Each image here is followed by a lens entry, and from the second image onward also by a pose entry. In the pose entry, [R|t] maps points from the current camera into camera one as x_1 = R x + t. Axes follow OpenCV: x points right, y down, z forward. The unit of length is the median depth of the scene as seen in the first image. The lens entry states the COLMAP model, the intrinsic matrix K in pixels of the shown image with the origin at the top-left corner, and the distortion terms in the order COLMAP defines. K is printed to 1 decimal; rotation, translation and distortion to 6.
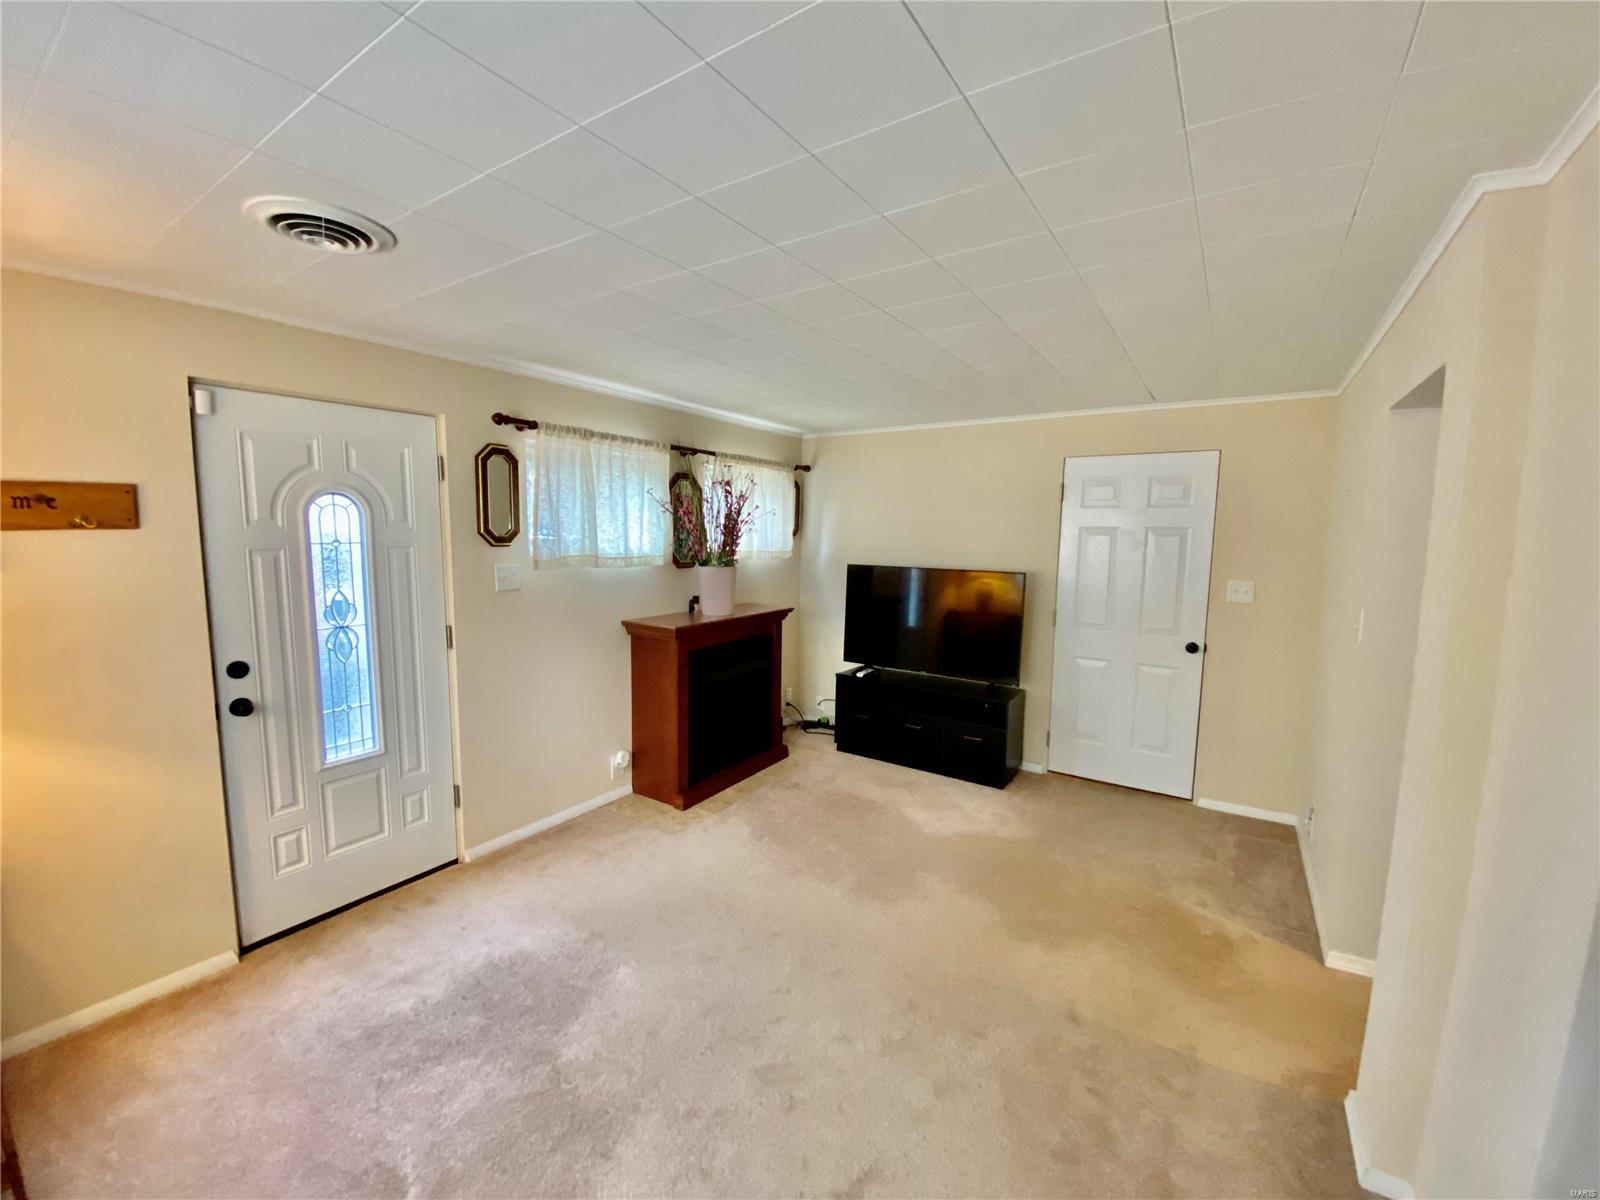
lens RADIAL K [[654.9, 0, 800.0], [0, 654.9, 600.0], [0, 0, 1]] dist [0.024547, -0.024453]
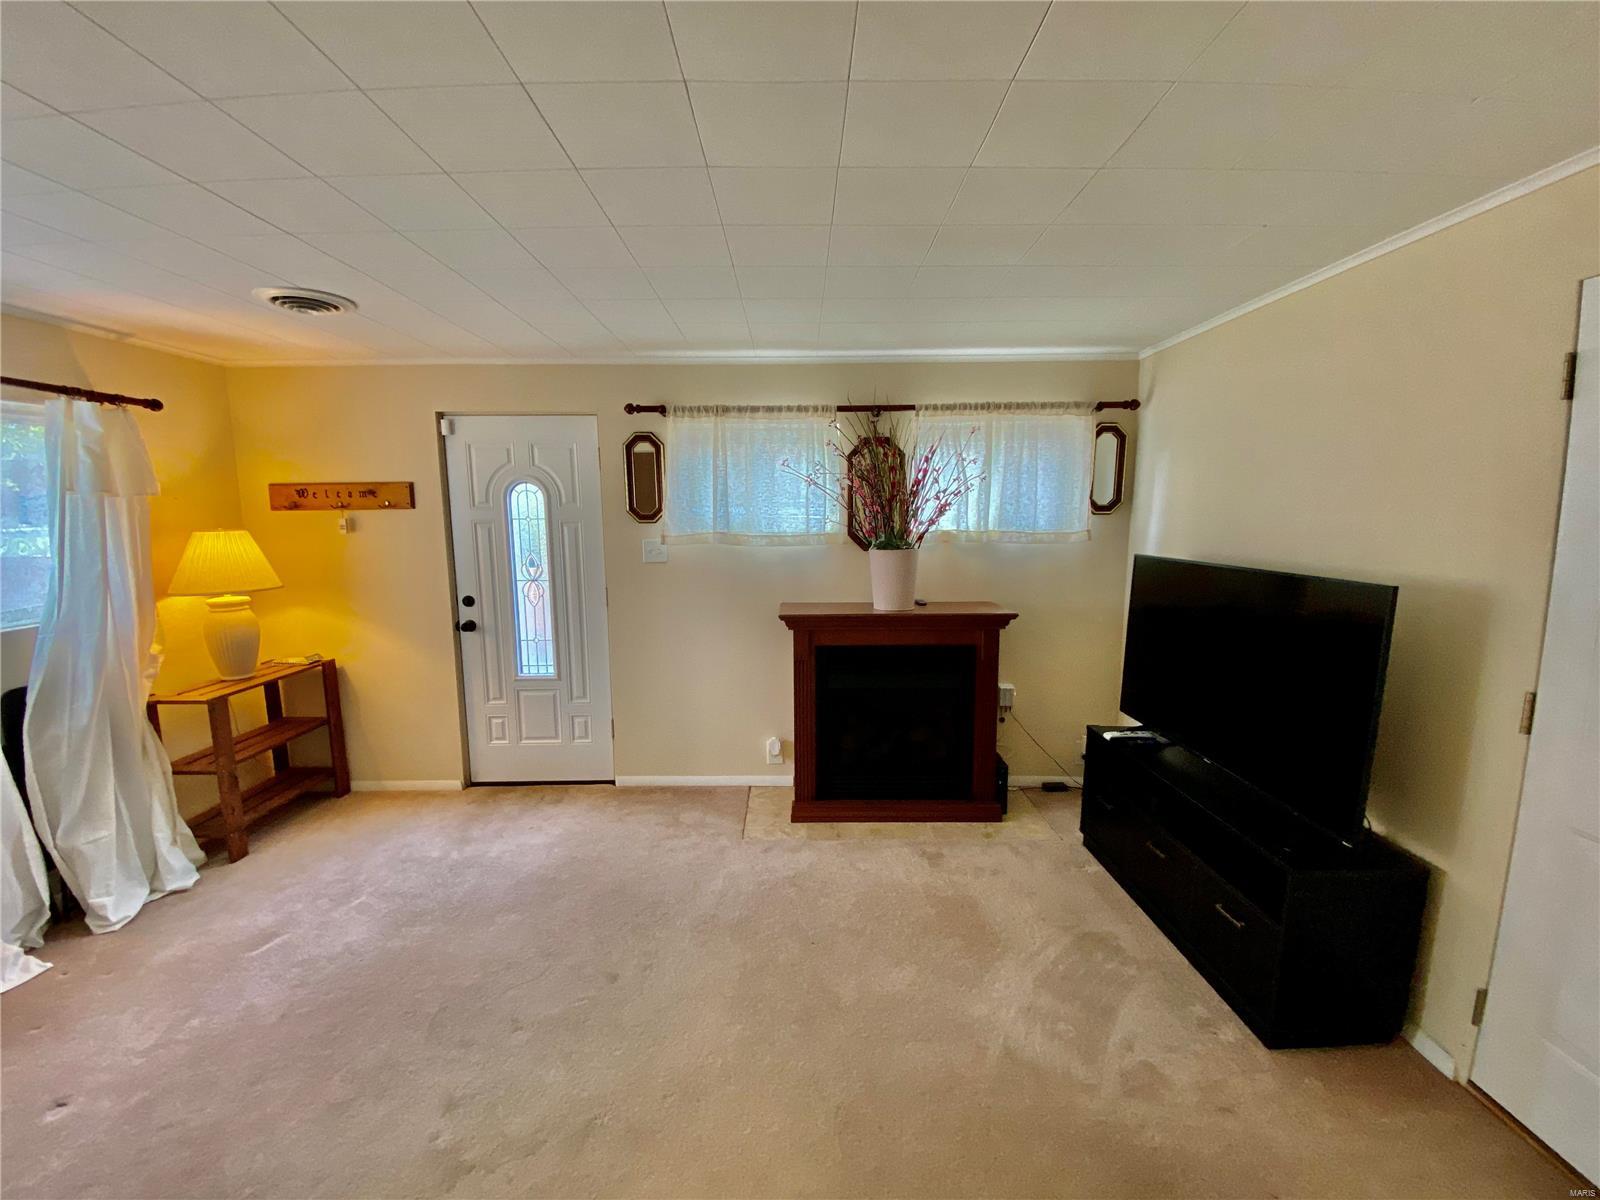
lens RADIAL K [[652.4, 0, 796.5], [0, 652.4, 600.1], [0, 0, 1]] dist [0.032053, -0.030430]
pose [[0.545355, 0.092097, -0.833130, 0.599515], [-0.081205, 0.995075, 0.056843, -0.032449], [0.834262, 0.036654, 0.550148, 0.570481]]
